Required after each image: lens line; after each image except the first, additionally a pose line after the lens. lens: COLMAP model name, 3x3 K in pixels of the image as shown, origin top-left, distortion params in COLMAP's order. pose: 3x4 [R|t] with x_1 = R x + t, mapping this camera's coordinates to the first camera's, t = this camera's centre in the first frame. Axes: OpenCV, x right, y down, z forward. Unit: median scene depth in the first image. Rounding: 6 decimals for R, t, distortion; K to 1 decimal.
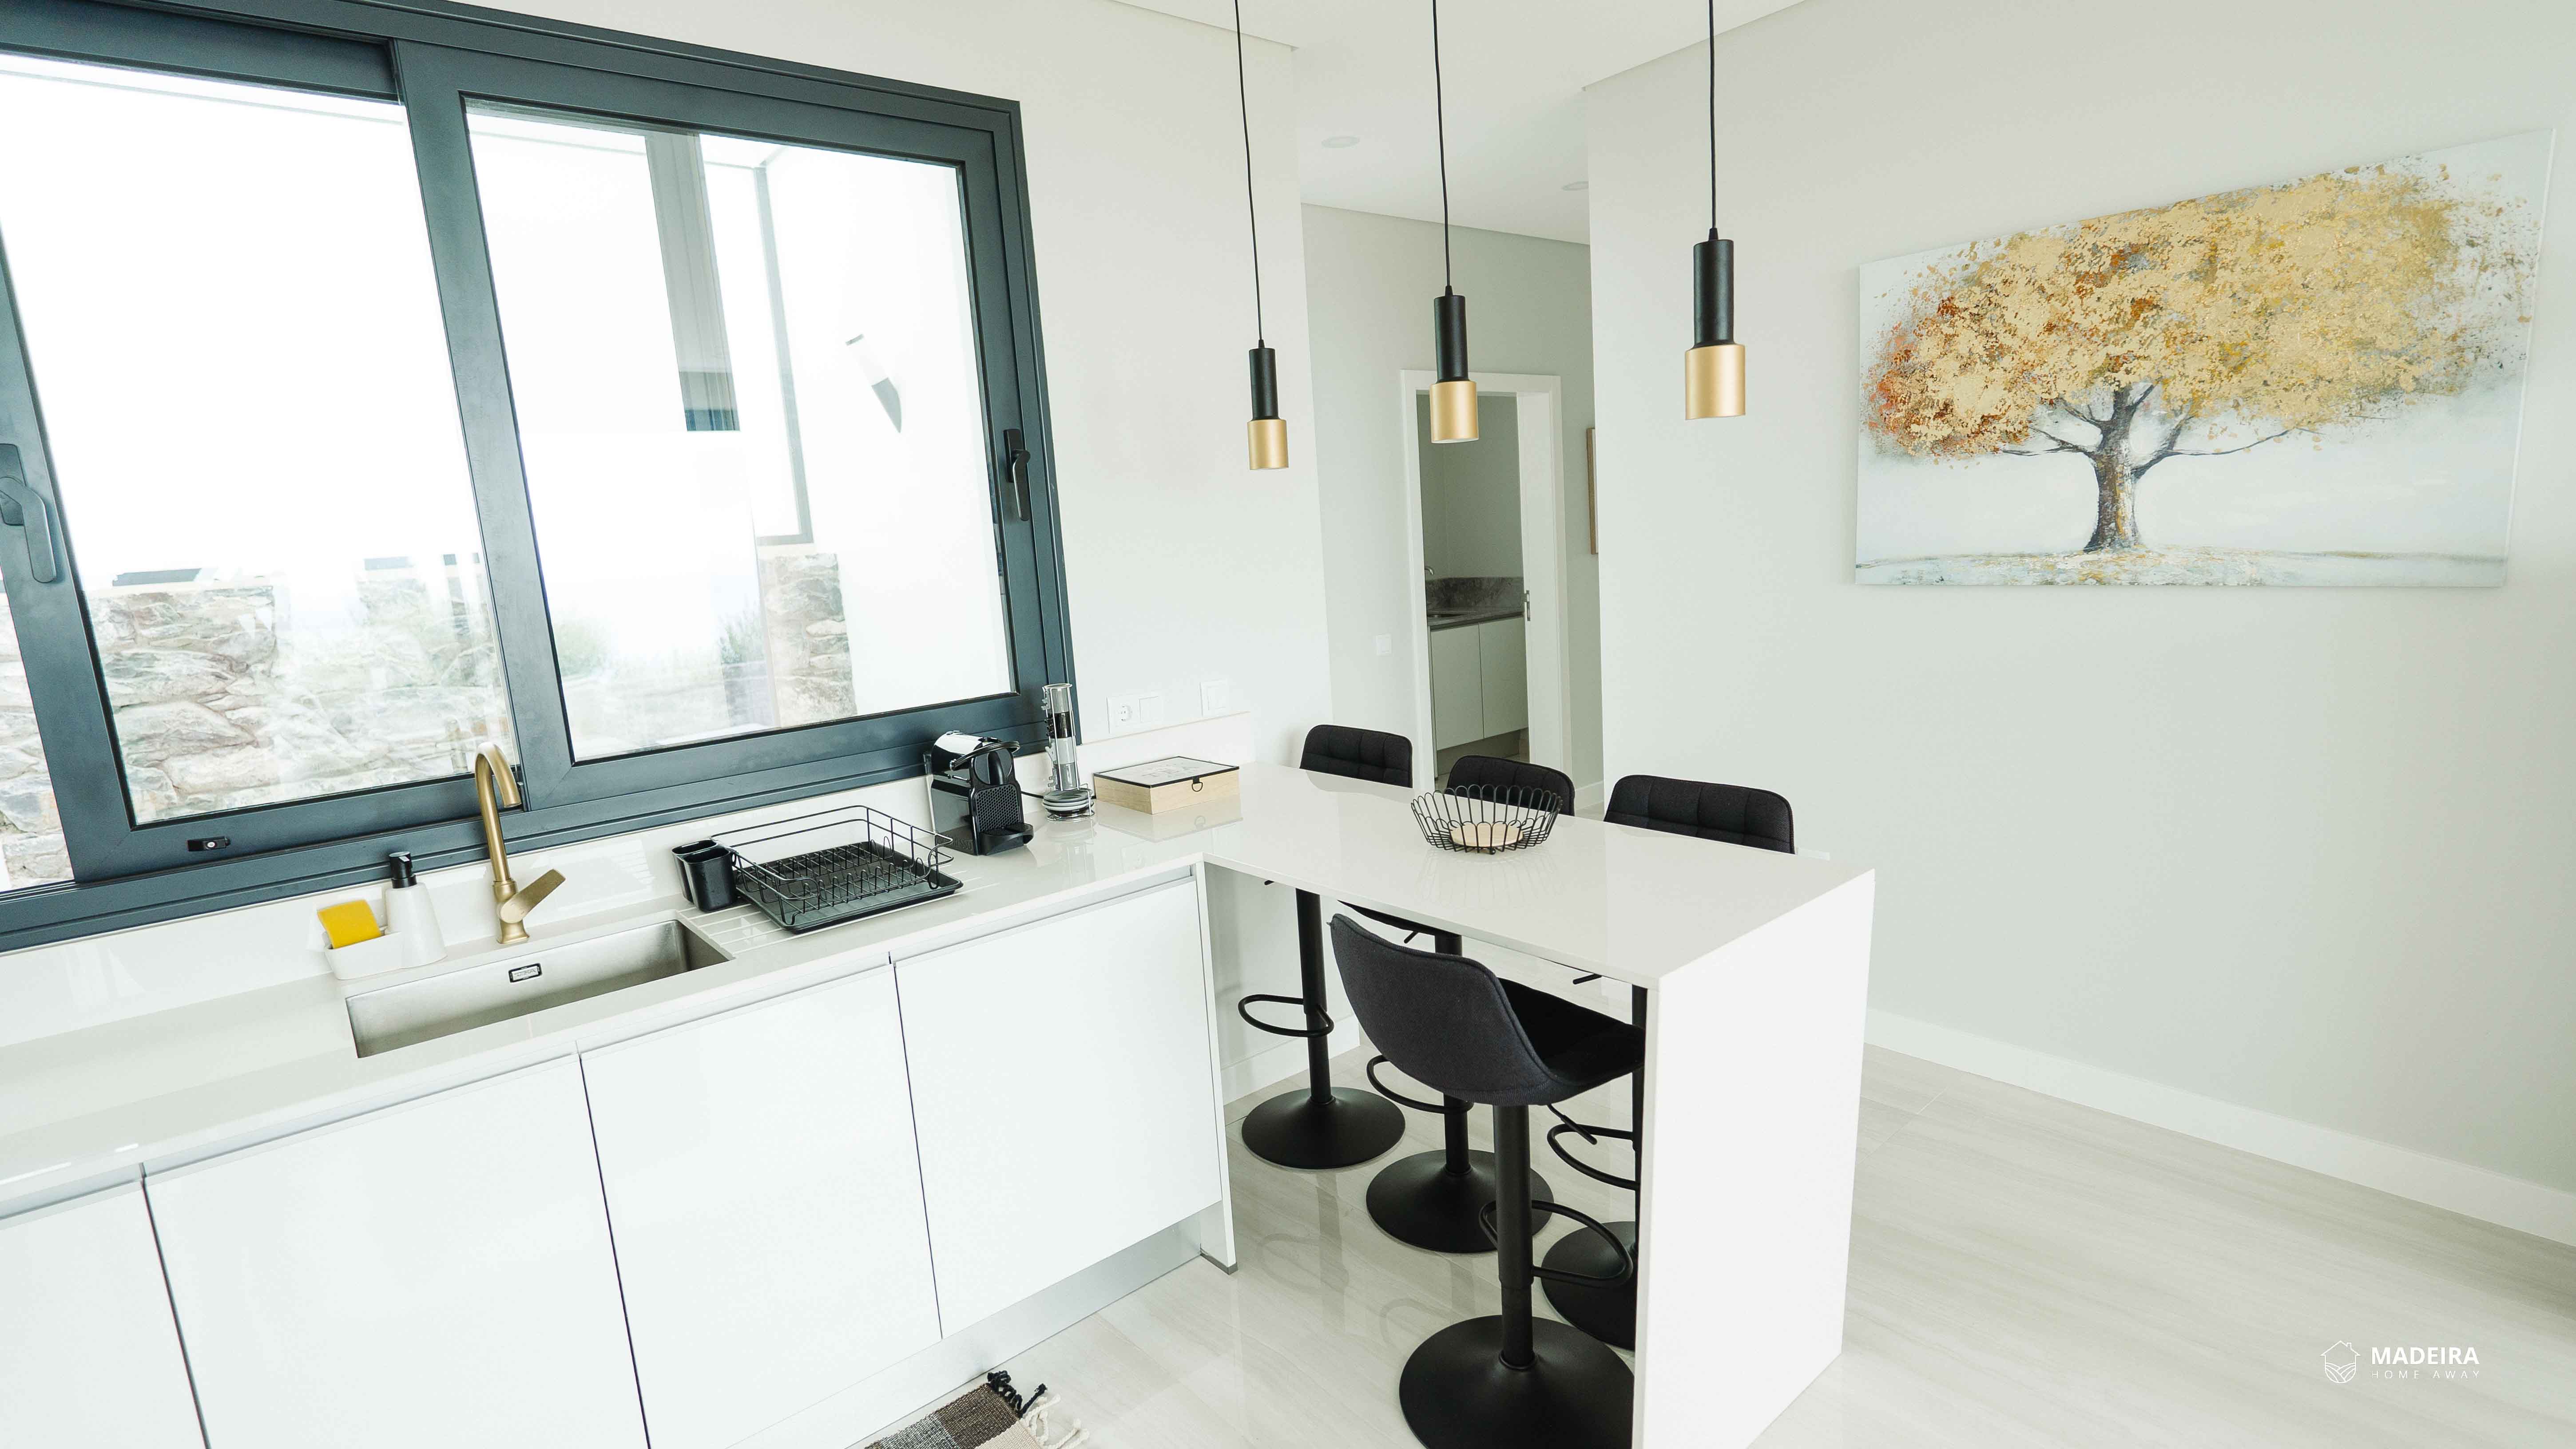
lens RADIAL K [[1216.6, 0, 1278.4], [0, 1216.6, 728.8], [0, 0, 1]] dist [-0.003387, 0.000326]
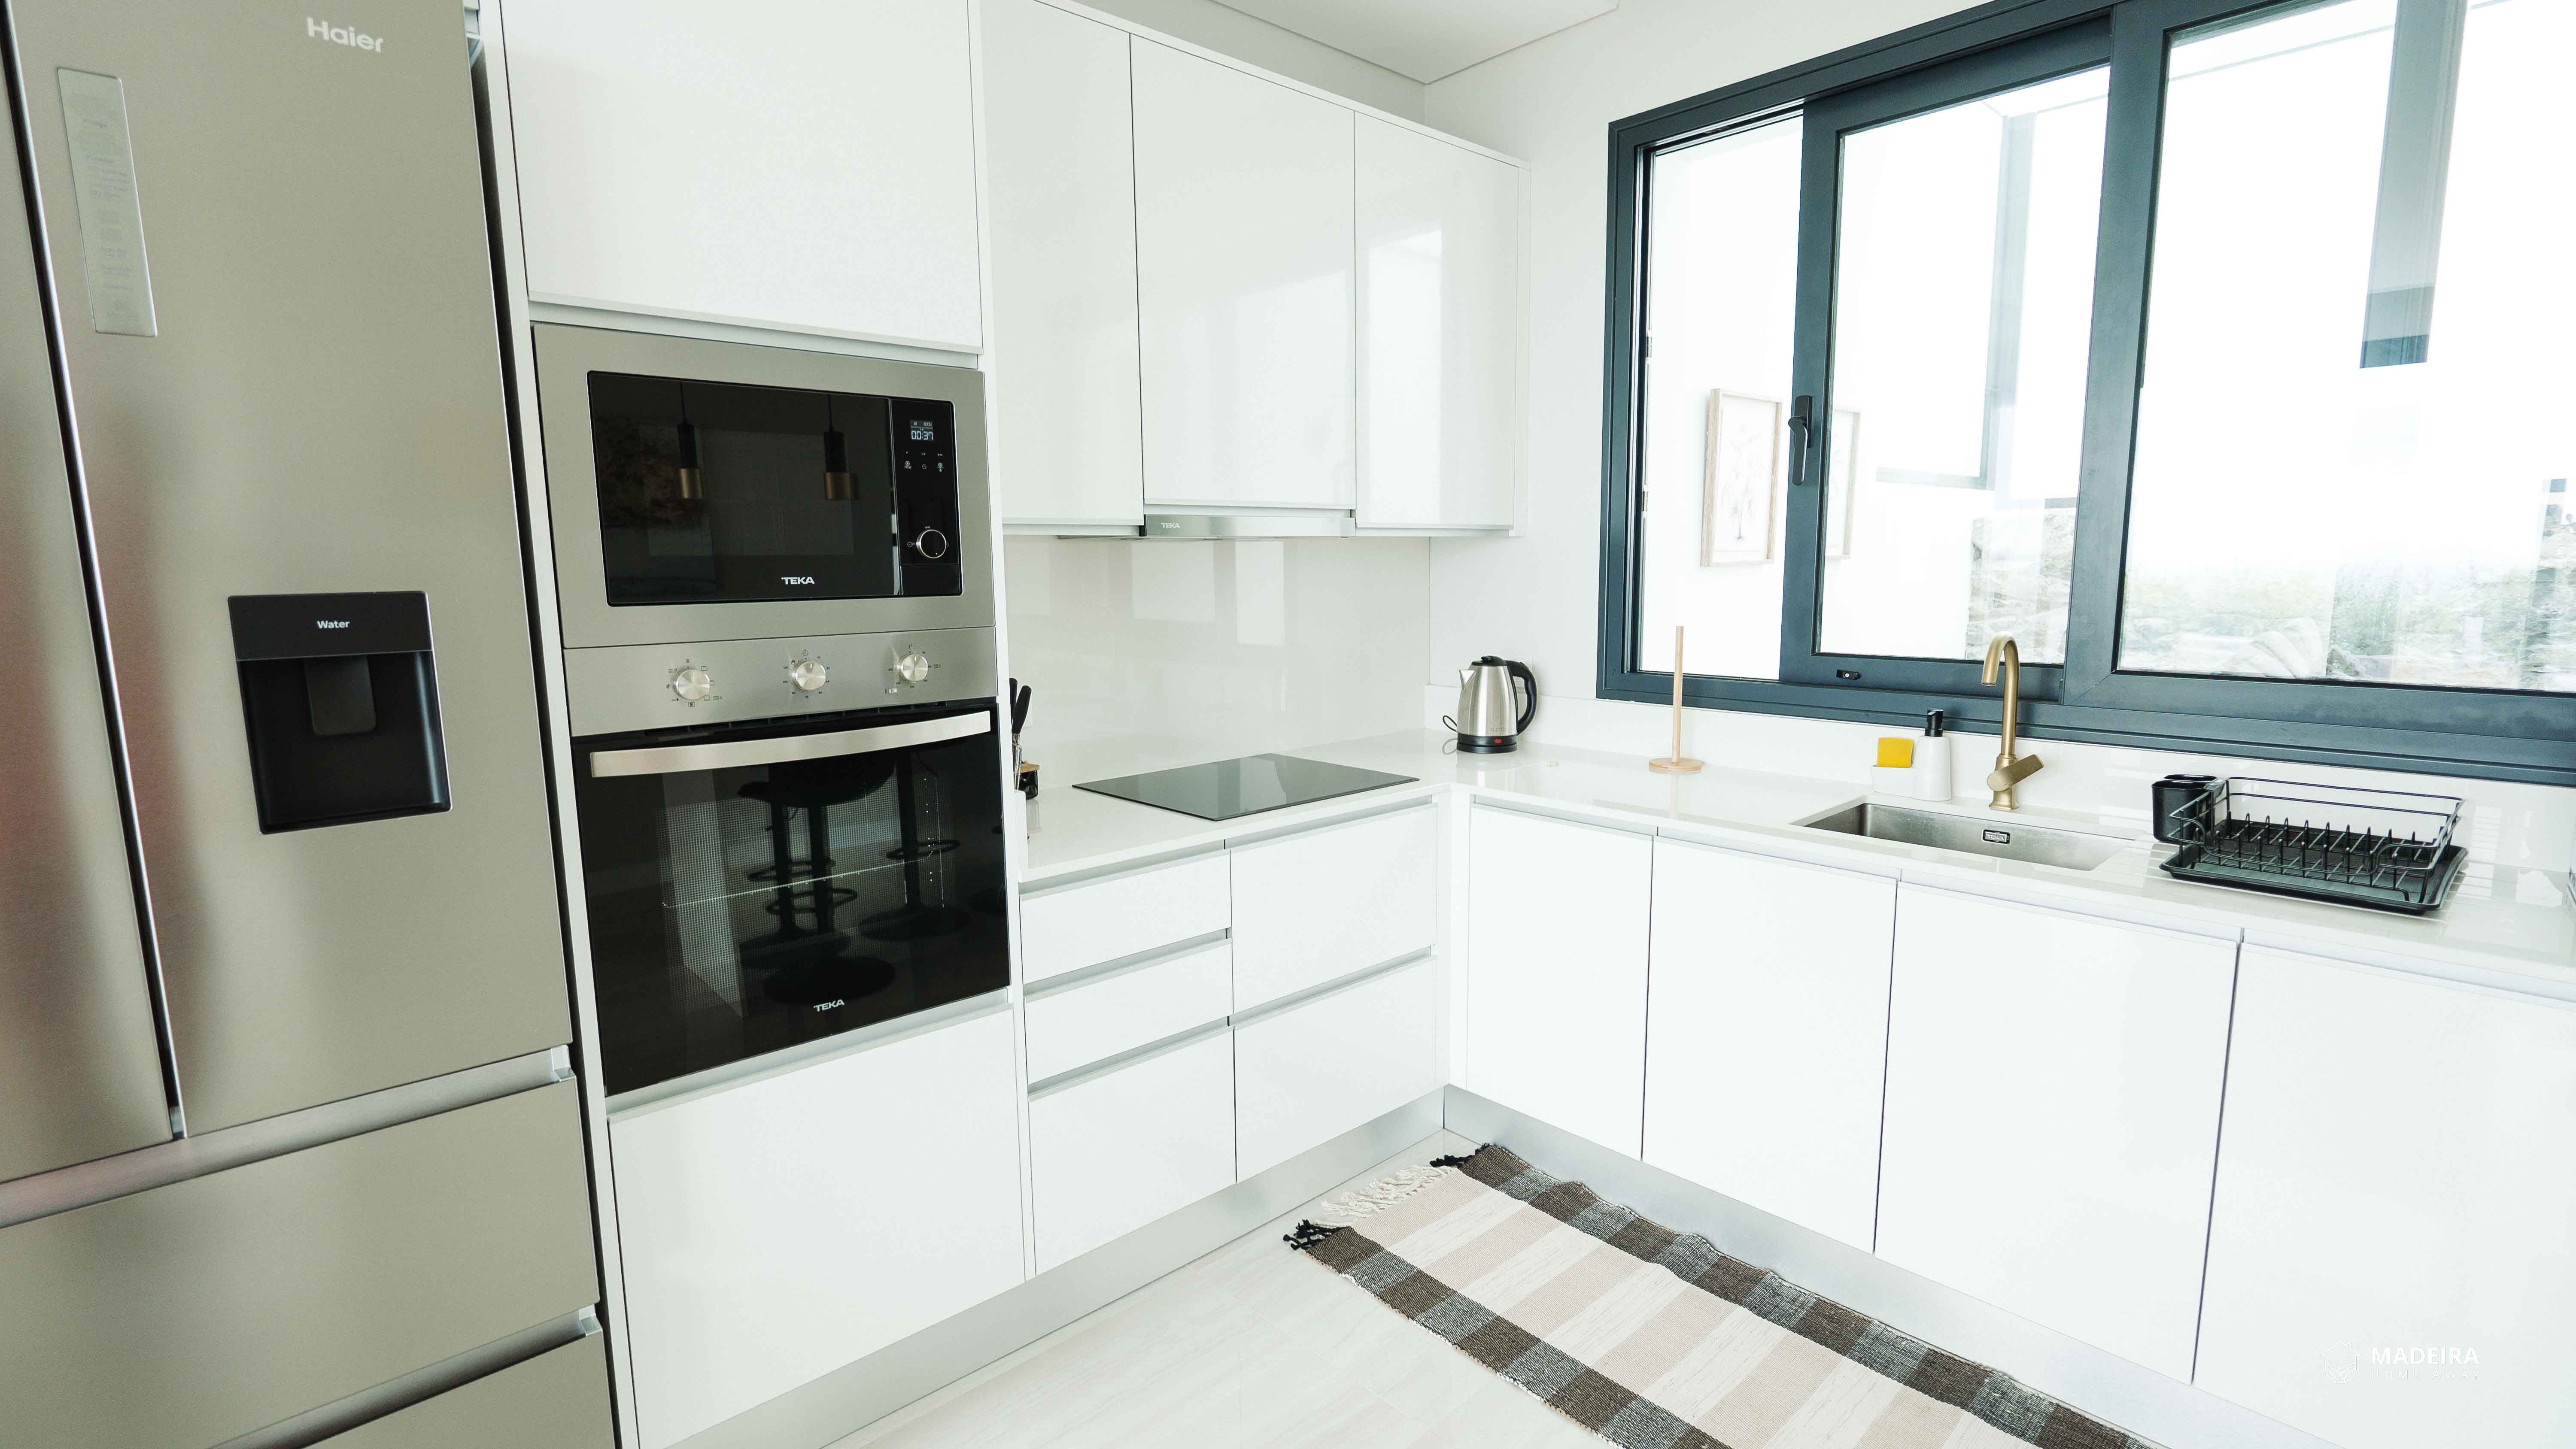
lens RADIAL K [[1176.4, 0, 1278.7], [0, 1176.4, 725.3], [0, 0, 1]] dist [-0.008869, 0.001086]
pose [[0.046056, 0.206980, -0.977261, 0.362357], [-0.155280, 0.967890, 0.197678, -0.012813], [0.986796, 0.142645, 0.076717, 0.205673]]
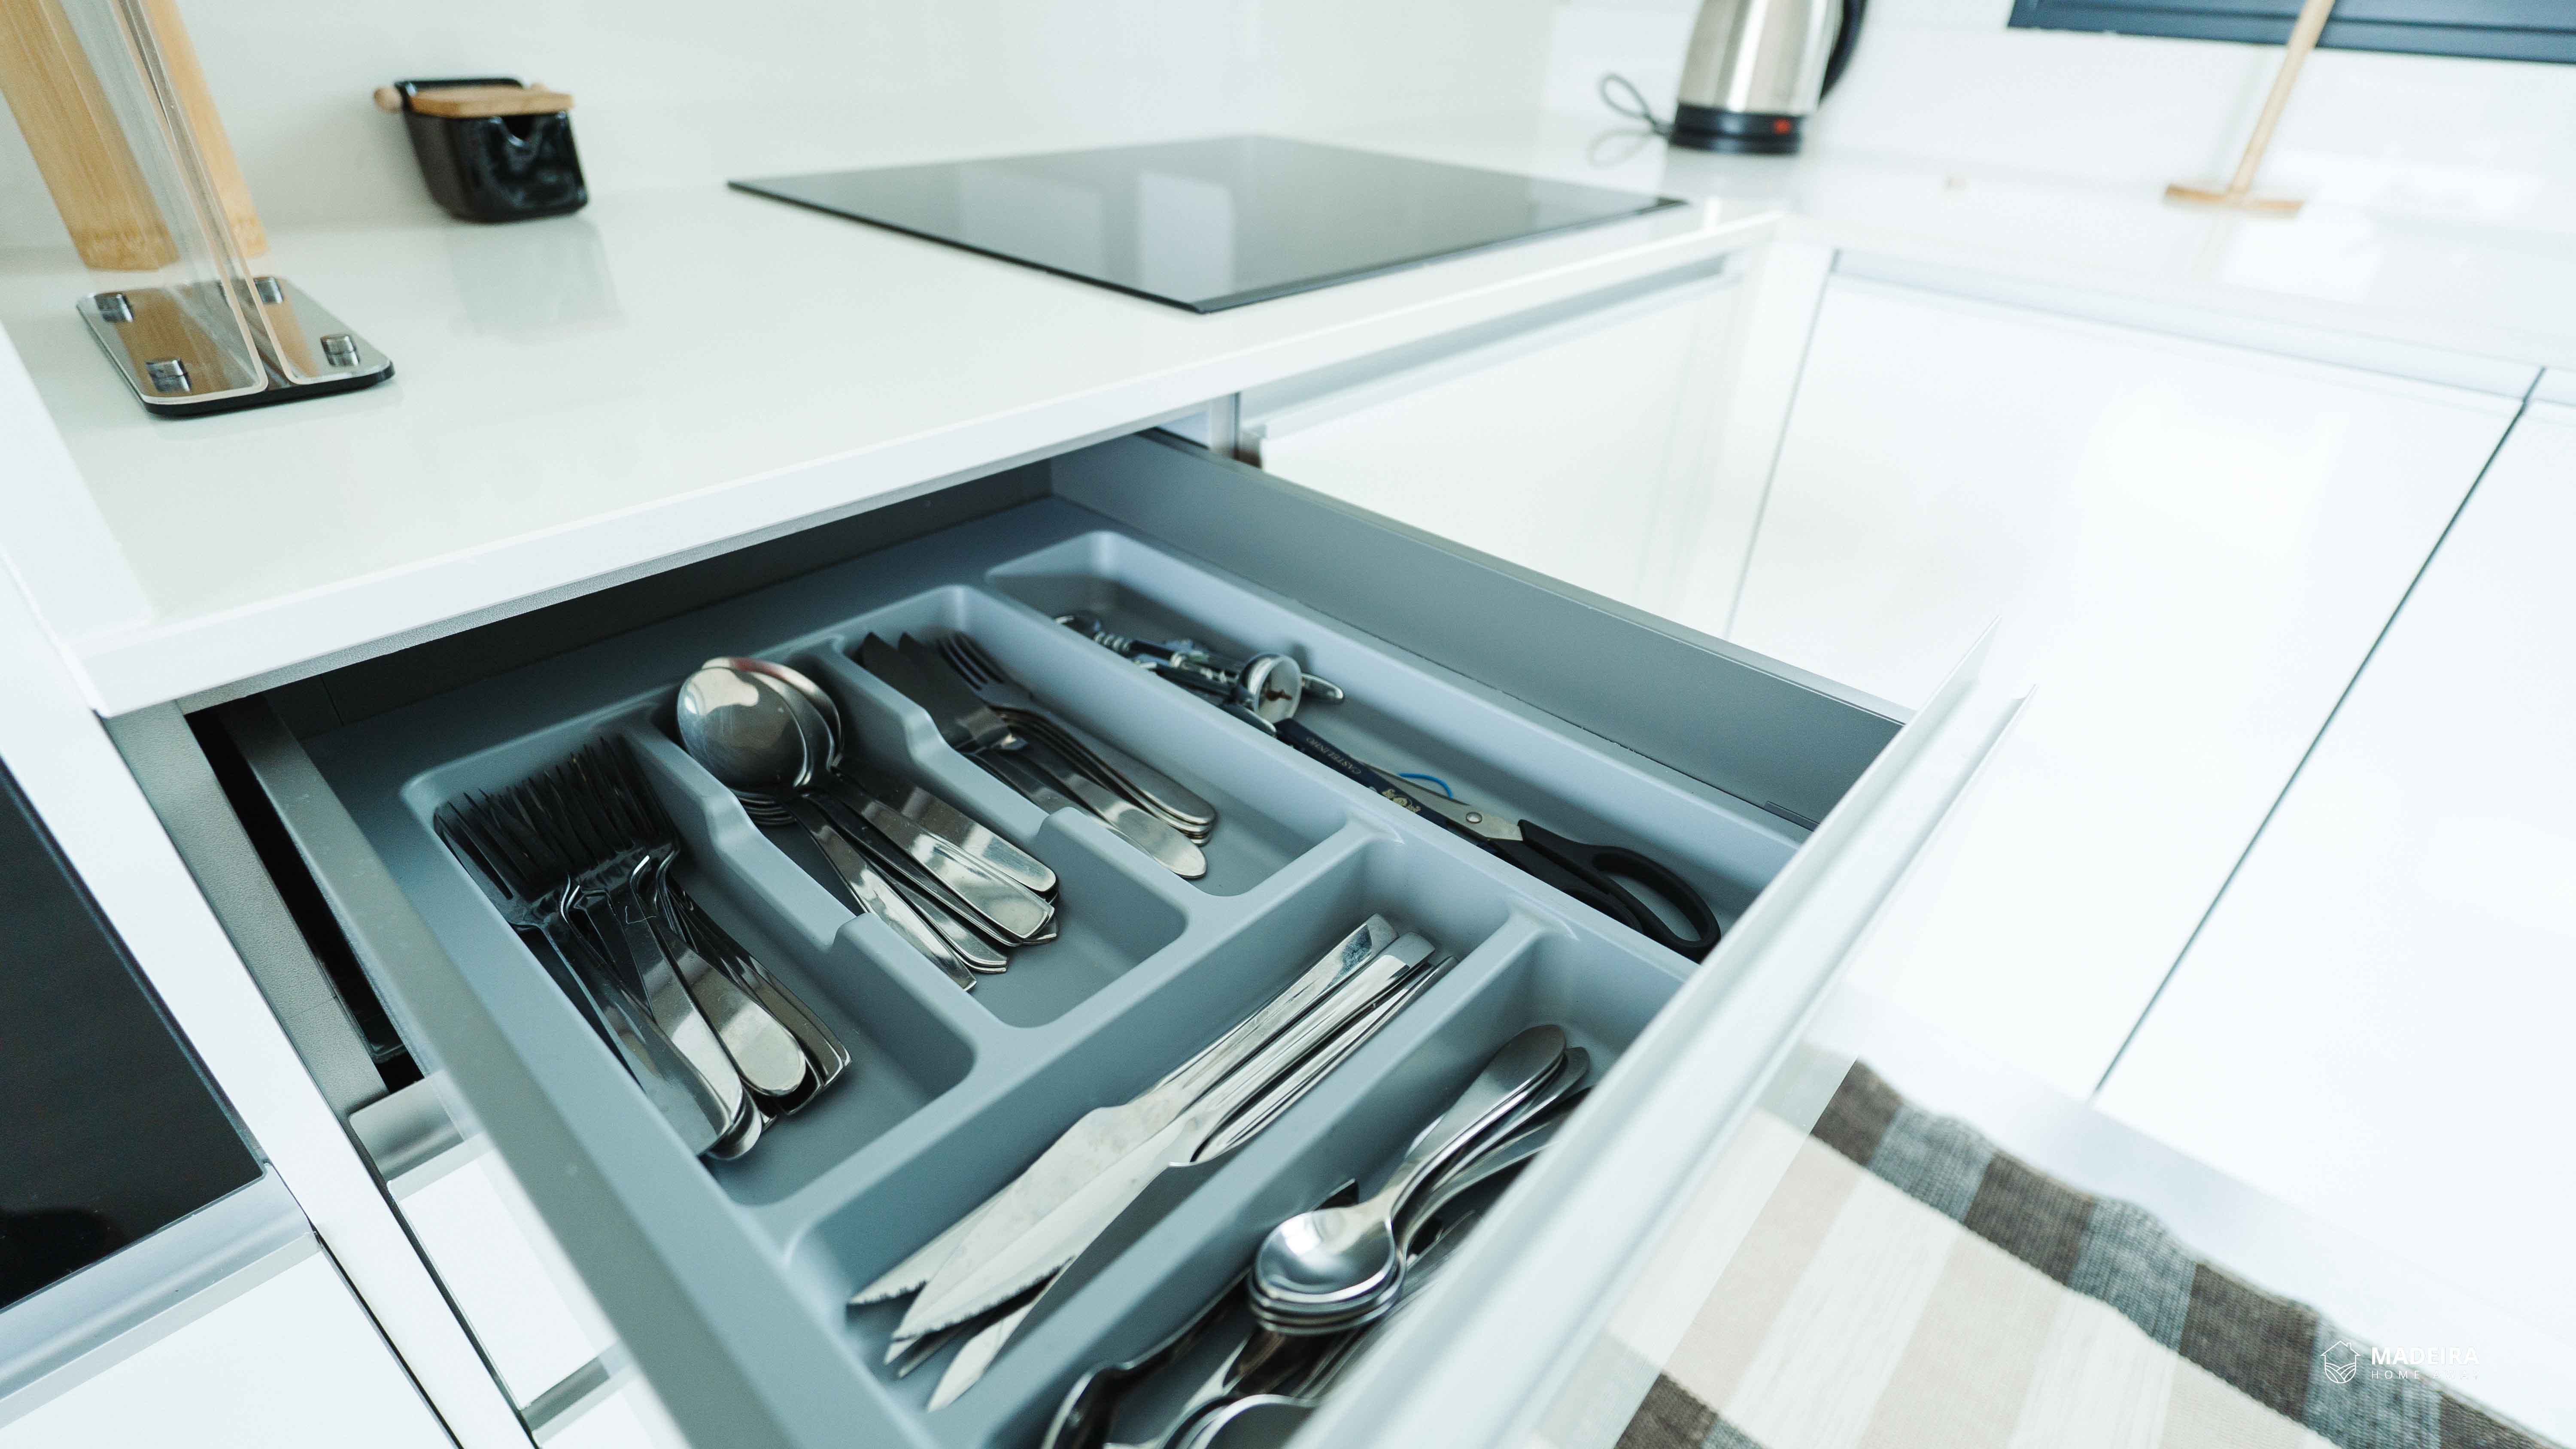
lens RADIAL K [[1176.4, 0, 1278.7], [0, 1176.4, 725.3], [0, 0, 1]] dist [-0.008869, 0.001086]
pose [[0.149256, 0.602375, -0.784134, -0.313571], [-0.214799, 0.793832, 0.568939, 0.183900], [0.965186, 0.083514, 0.247874, 0.198136]]
